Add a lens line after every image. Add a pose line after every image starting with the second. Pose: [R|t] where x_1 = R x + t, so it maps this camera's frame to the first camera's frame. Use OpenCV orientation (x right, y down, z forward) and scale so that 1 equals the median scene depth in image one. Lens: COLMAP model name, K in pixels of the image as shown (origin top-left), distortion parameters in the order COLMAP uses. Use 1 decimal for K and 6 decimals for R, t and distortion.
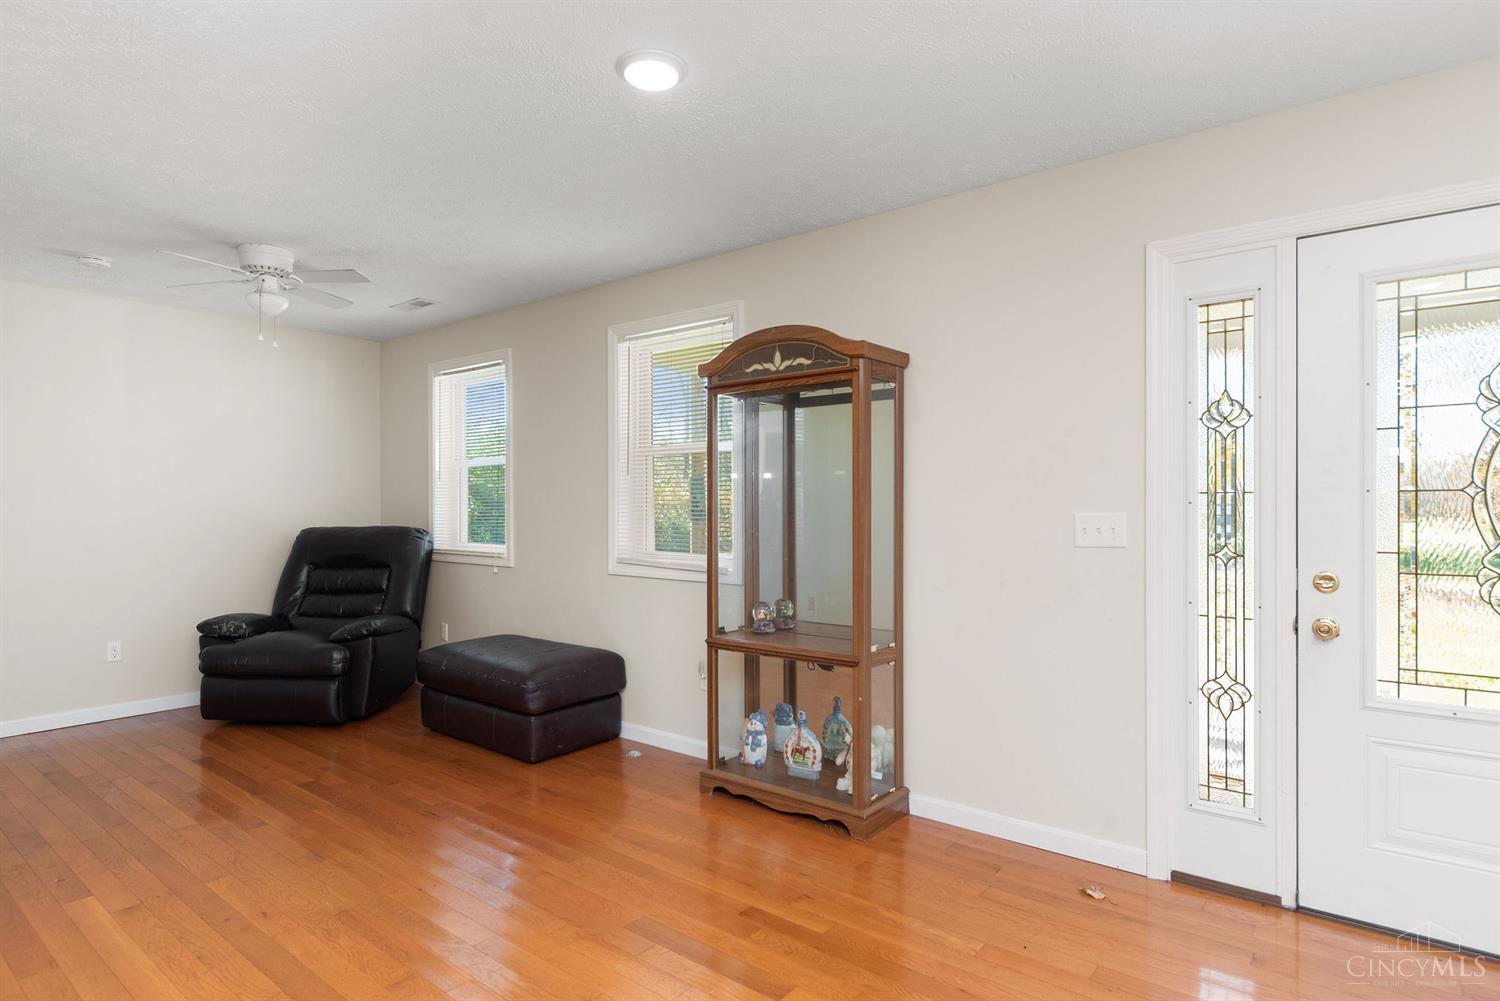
lens RADIAL K [[811.5, 0, 750.6], [0, 811.5, 506.0], [0, 0, 1]] dist [-0.003188, -0.000470]
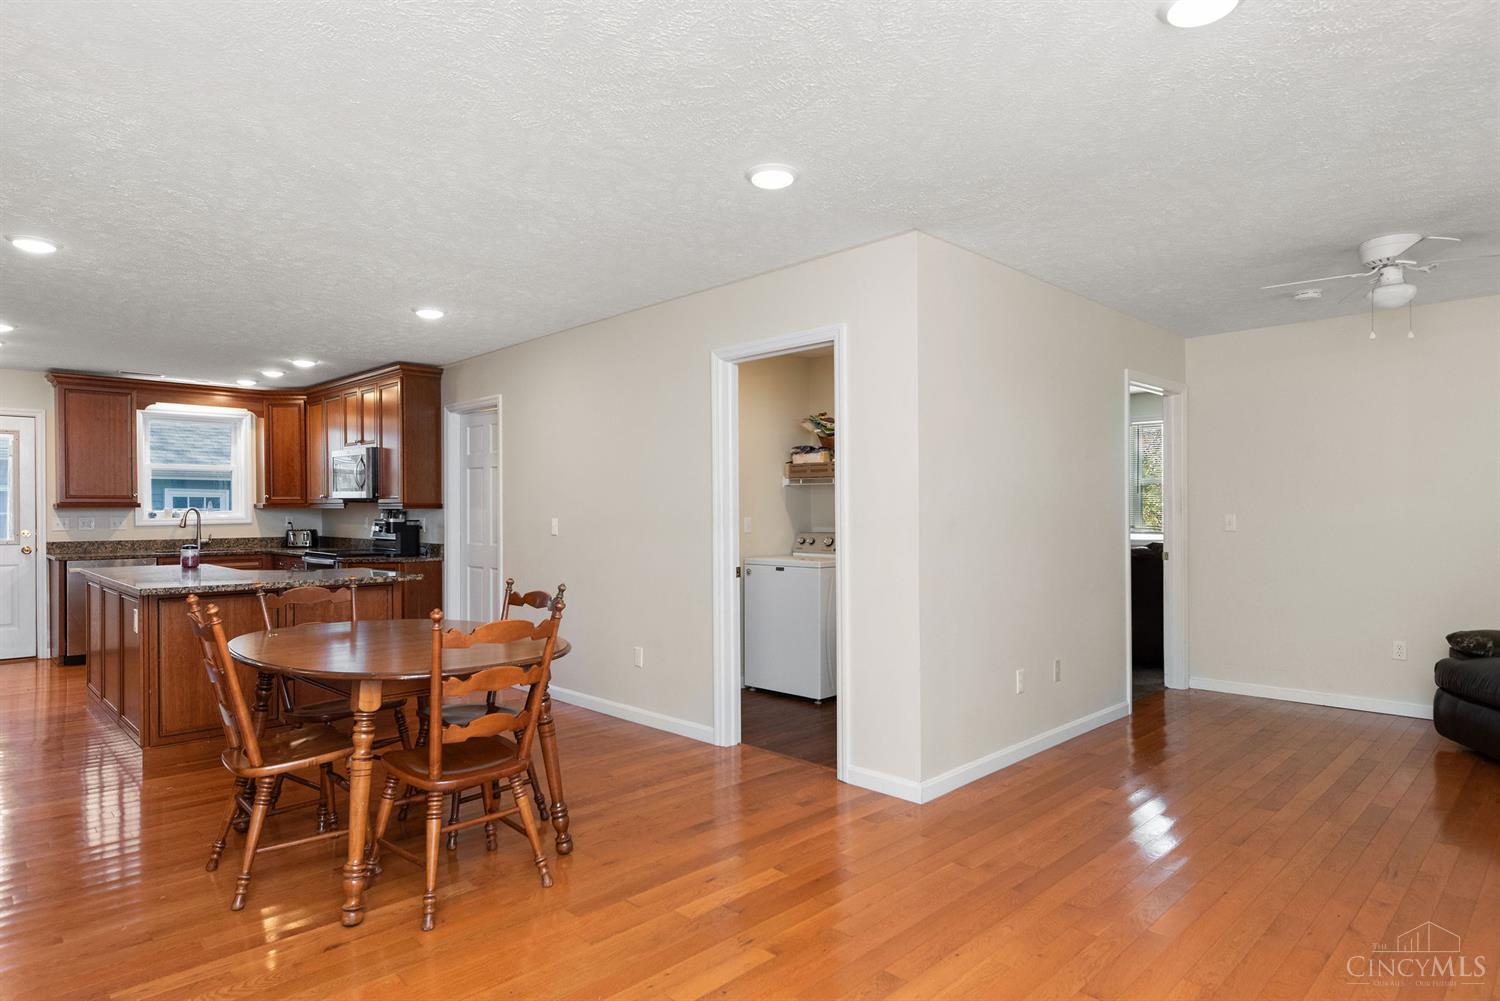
lens RADIAL K [[860.2, 0, 750.3], [0, 860.2, 502.0], [0, 0, 1]] dist [0.002362, 0.000315]
pose [[-0.101963, -0.004868, -0.994776, 0.485153], [-0.003554, 0.999983, -0.004529, -0.001691], [0.994782, 0.003074, -0.101979, 0.357853]]
